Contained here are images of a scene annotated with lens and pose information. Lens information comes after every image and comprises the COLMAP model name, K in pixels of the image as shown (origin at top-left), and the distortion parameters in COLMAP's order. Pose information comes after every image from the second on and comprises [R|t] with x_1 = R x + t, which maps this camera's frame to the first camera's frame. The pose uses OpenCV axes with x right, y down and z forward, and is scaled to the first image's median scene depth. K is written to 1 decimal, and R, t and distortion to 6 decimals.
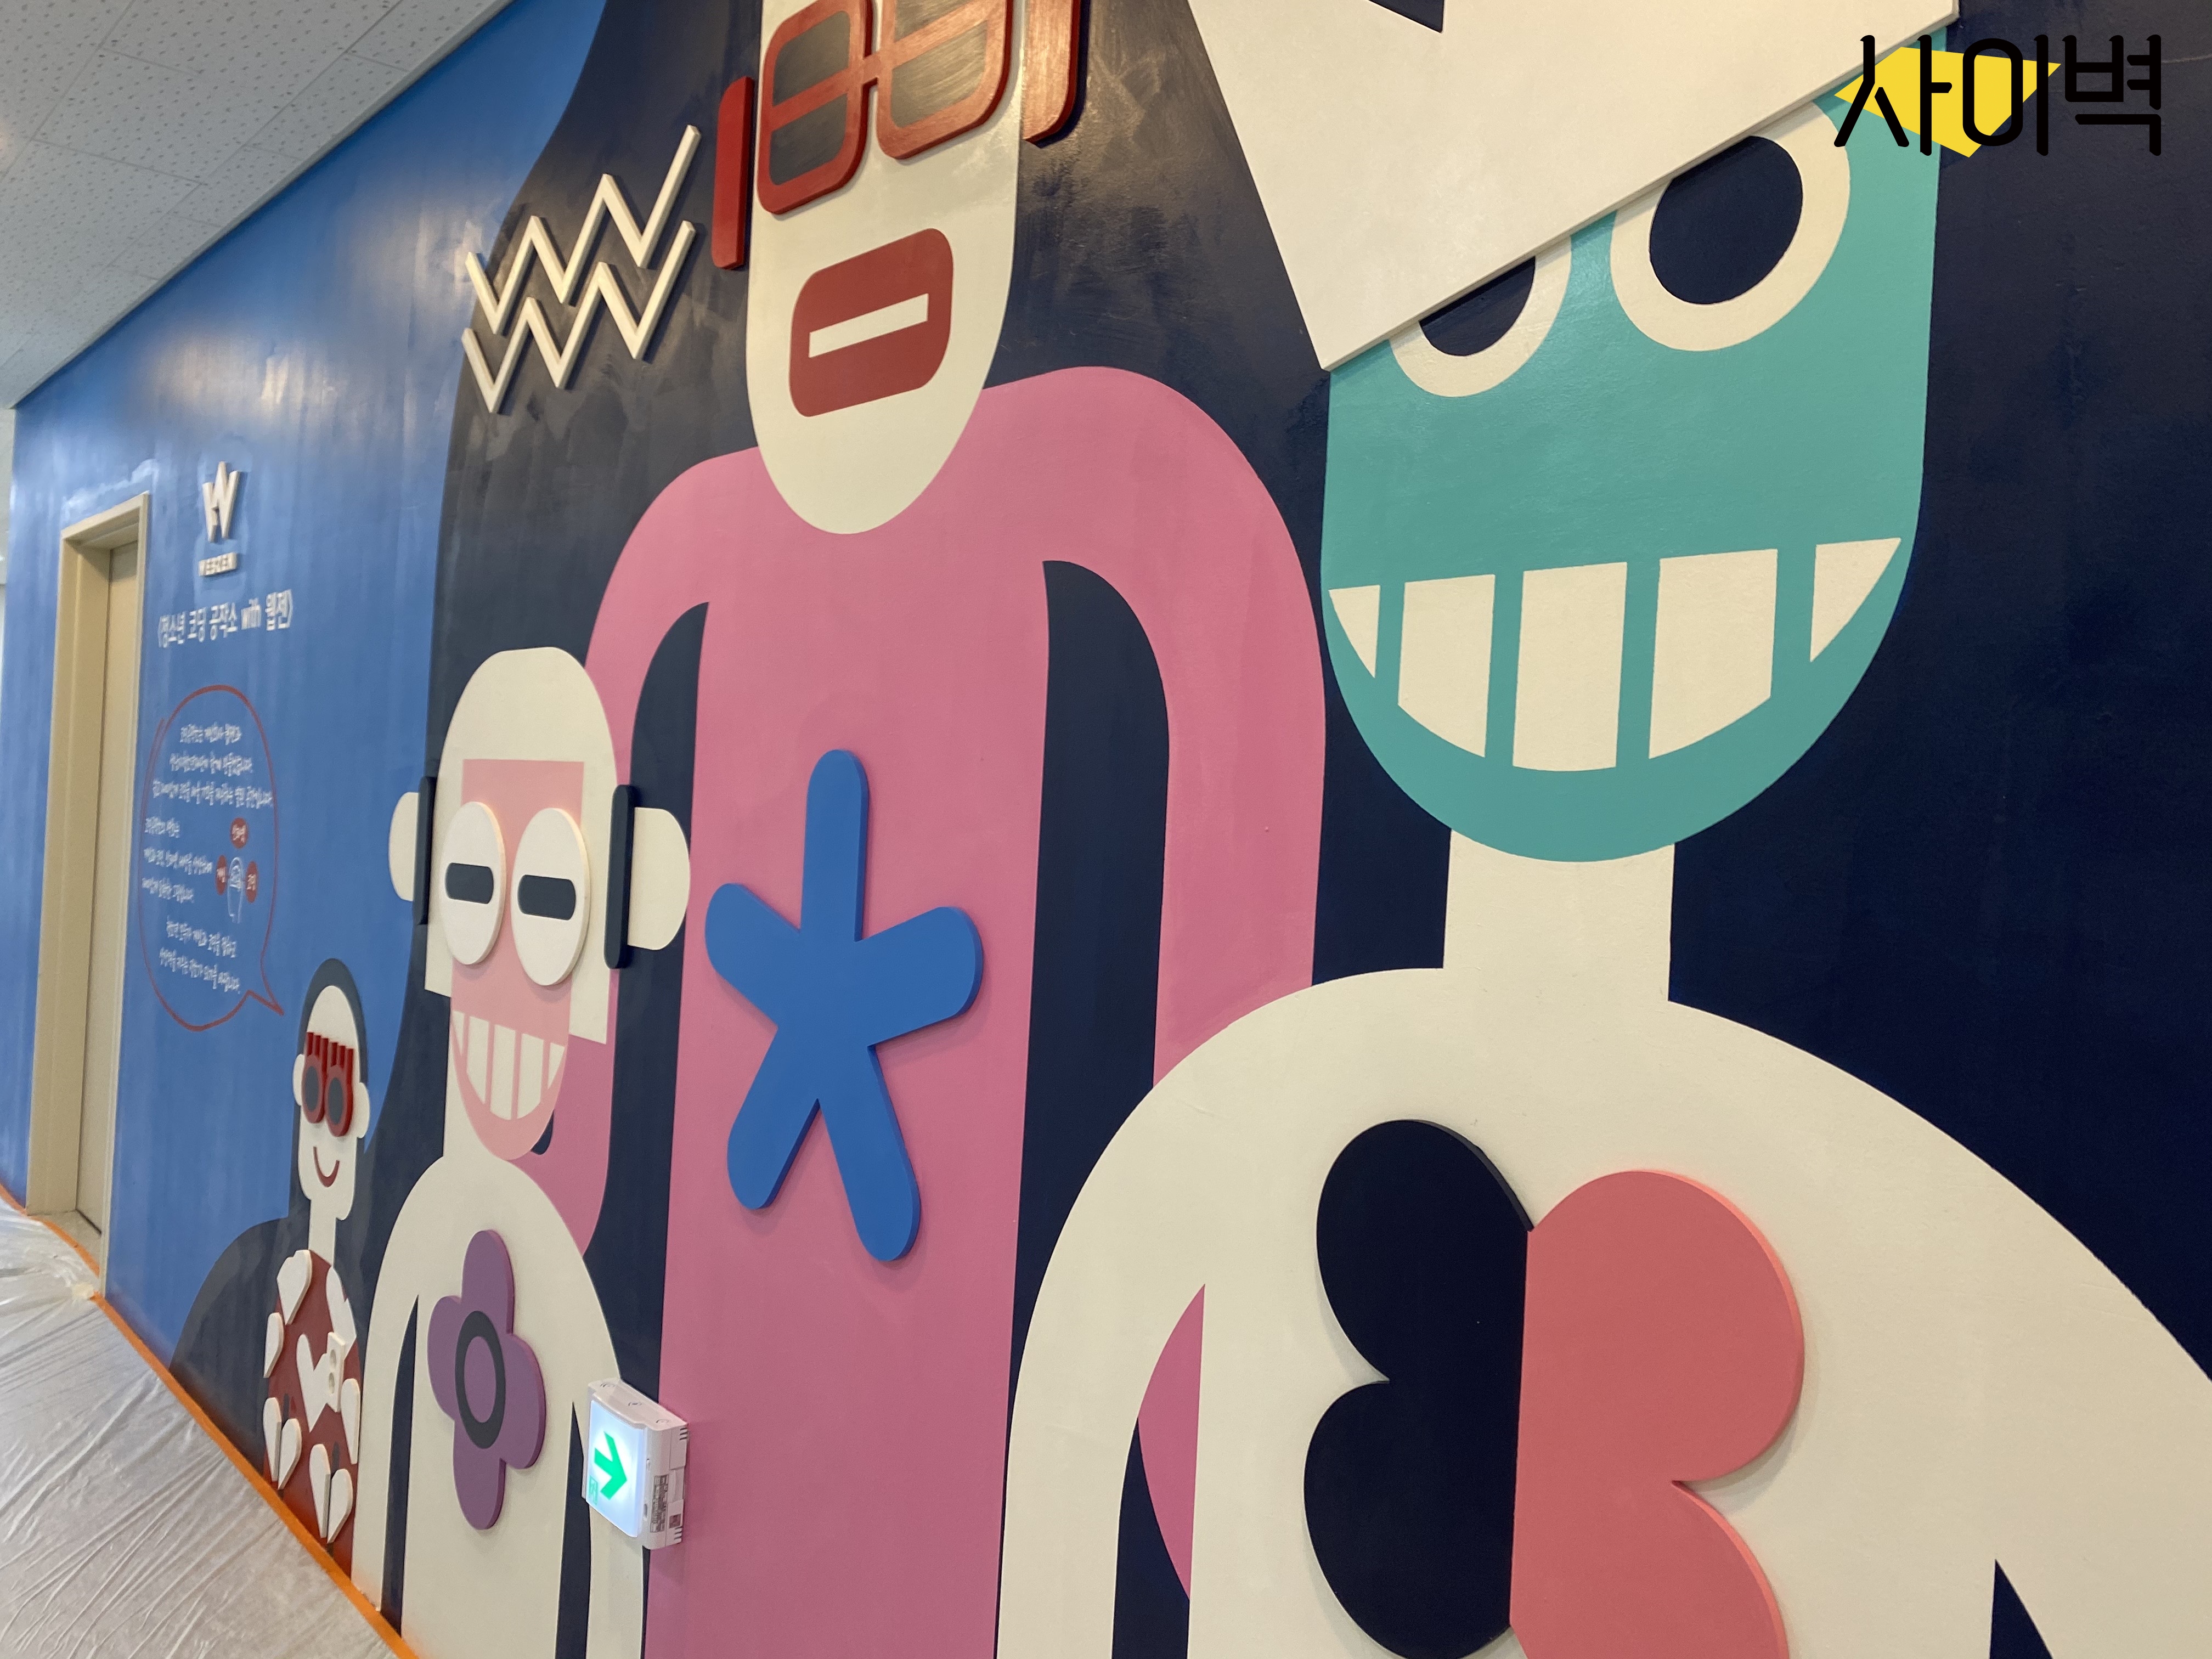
lens RADIAL K [[1713.2, 0, 1121.2], [0, 1713.2, 812.8], [0, 0, 1]] dist [0.017723, -0.005637]
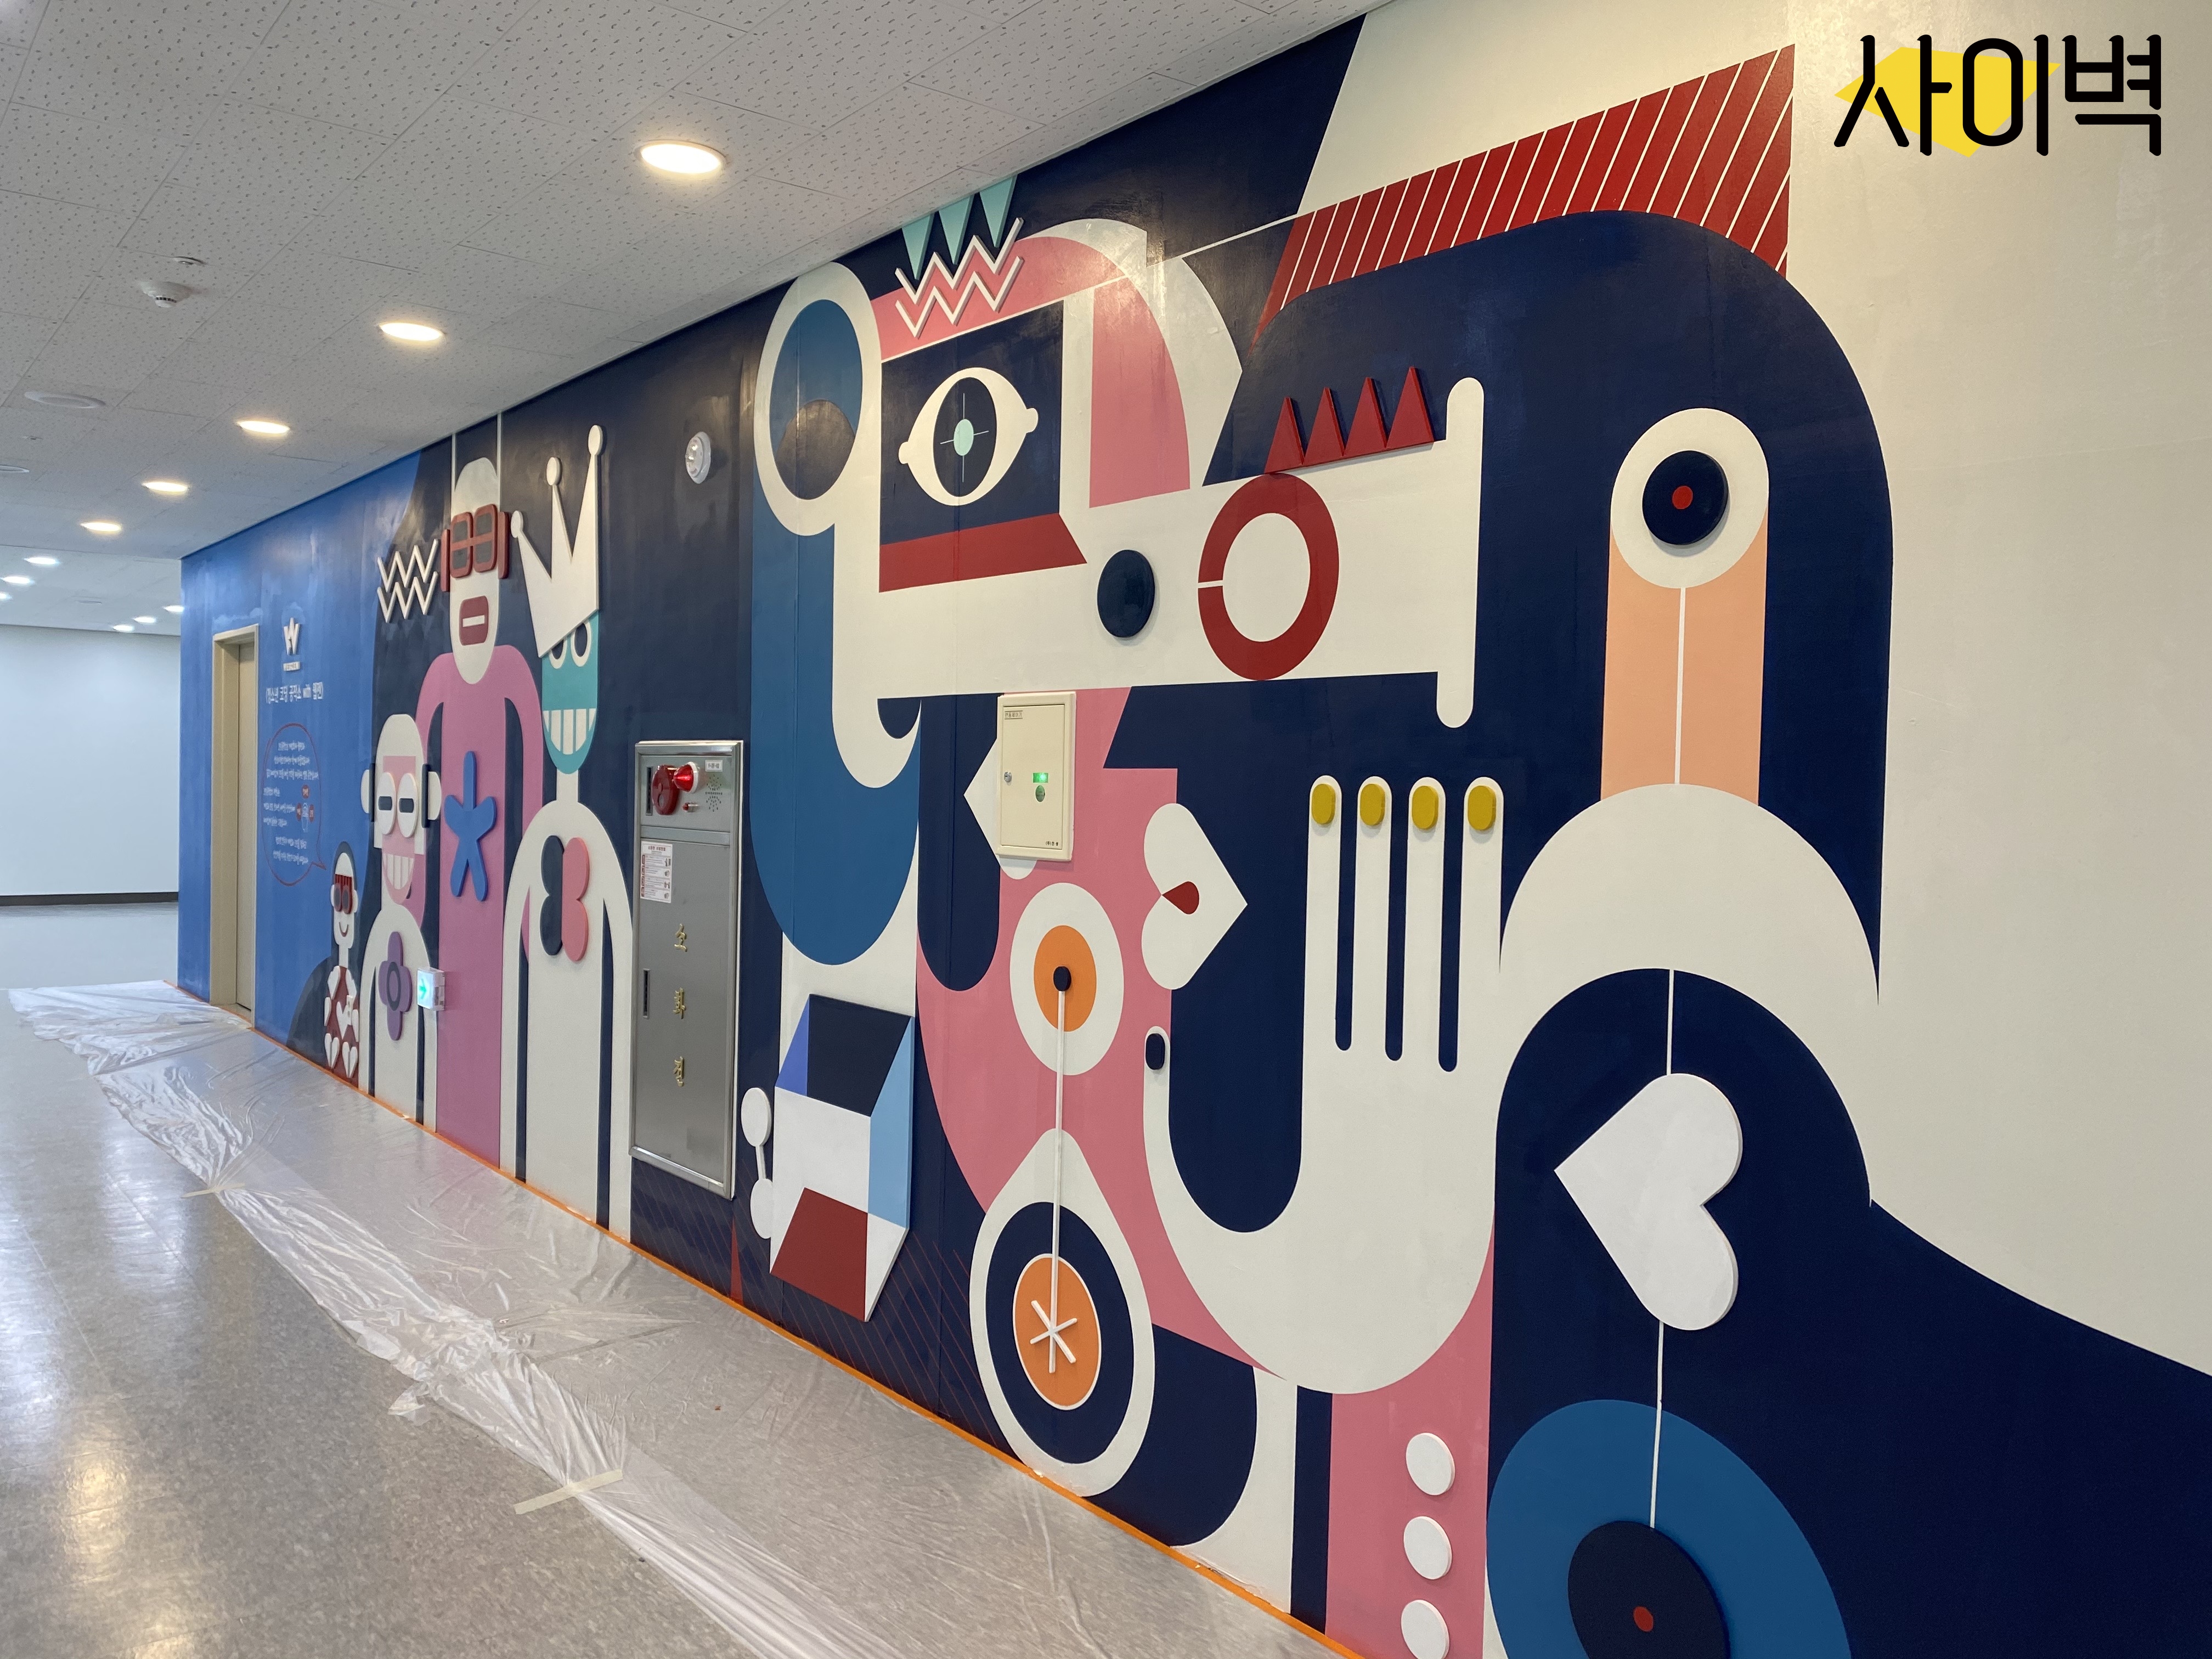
lens RADIAL K [[1713.2, 0, 1121.2], [0, 1713.2, 812.8], [0, 0, 1]] dist [0.017723, -0.005637]
pose [[0.998188, -0.030196, -0.052041, 0.768759], [0.031239, 0.999324, 0.019360, 0.034813], [0.051421, -0.020950, 0.998457, -1.367907]]
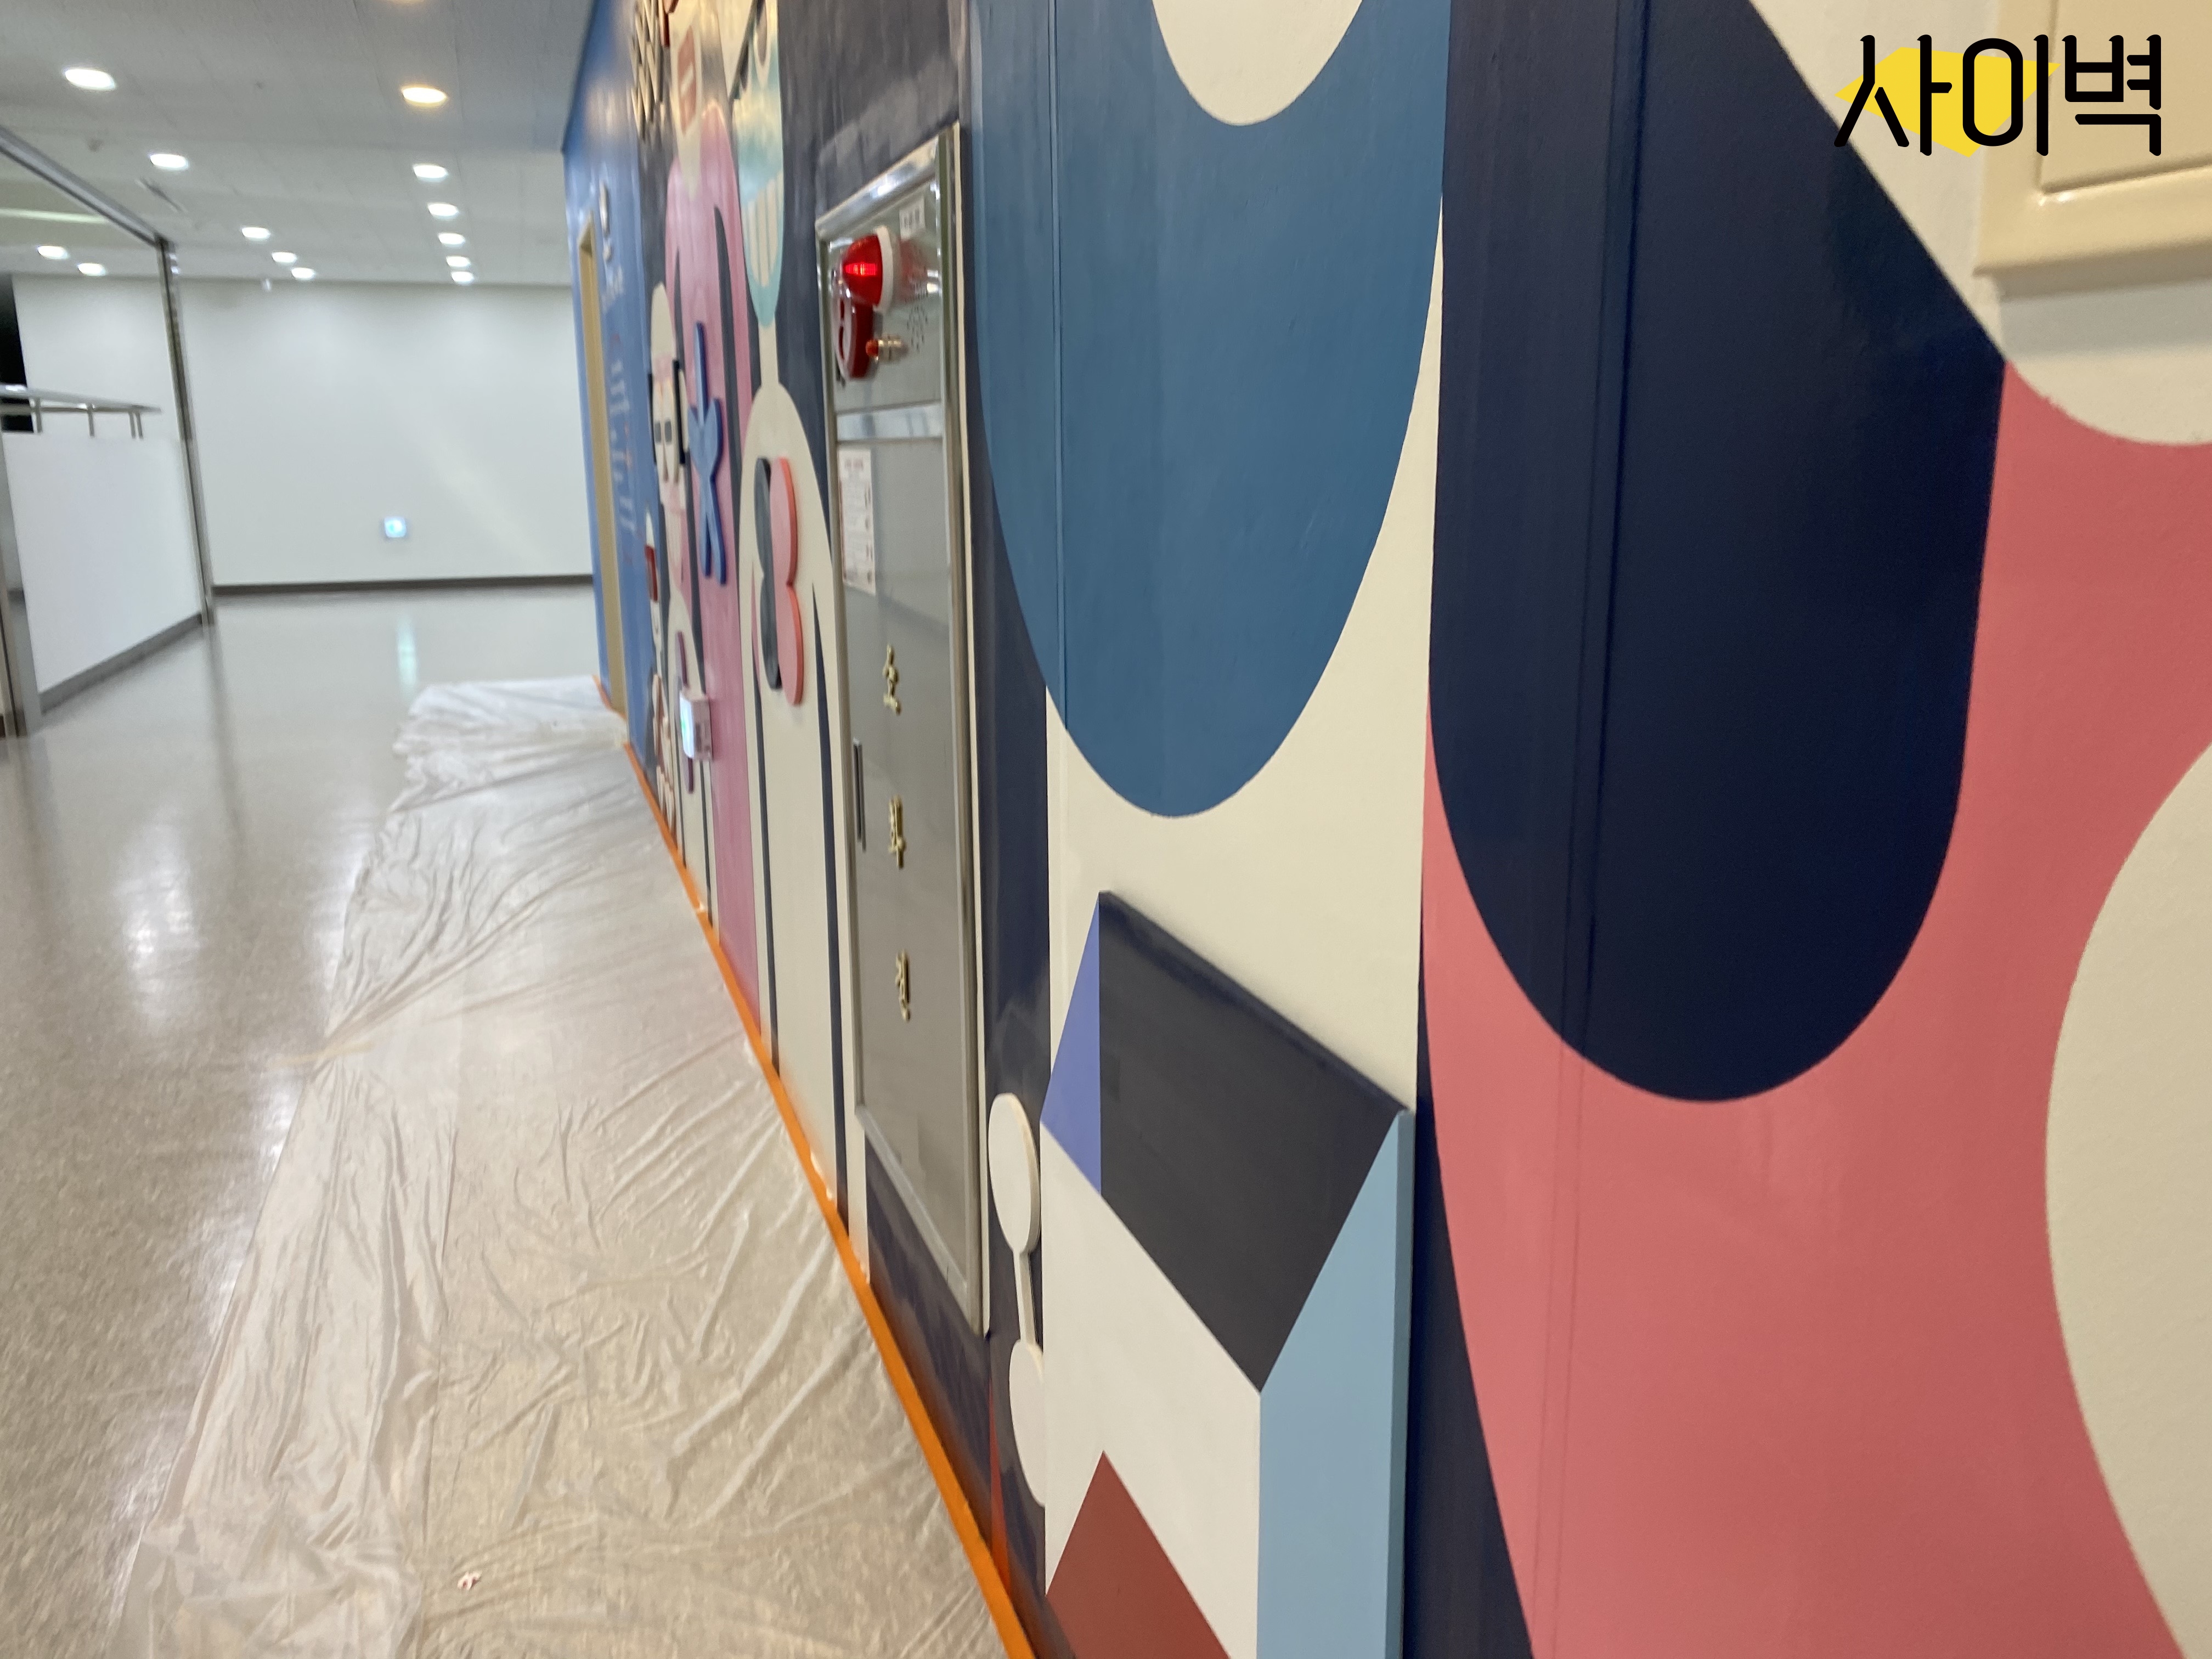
lens RADIAL K [[1713.2, 0, 1121.2], [0, 1713.2, 812.8], [0, 0, 1]] dist [0.017723, -0.005637]
pose [[0.926490, 0.019942, -0.375792, 0.610276], [0.056240, 0.980043, 0.190664, 0.097135], [0.372094, -0.197783, 0.906878, -0.398073]]
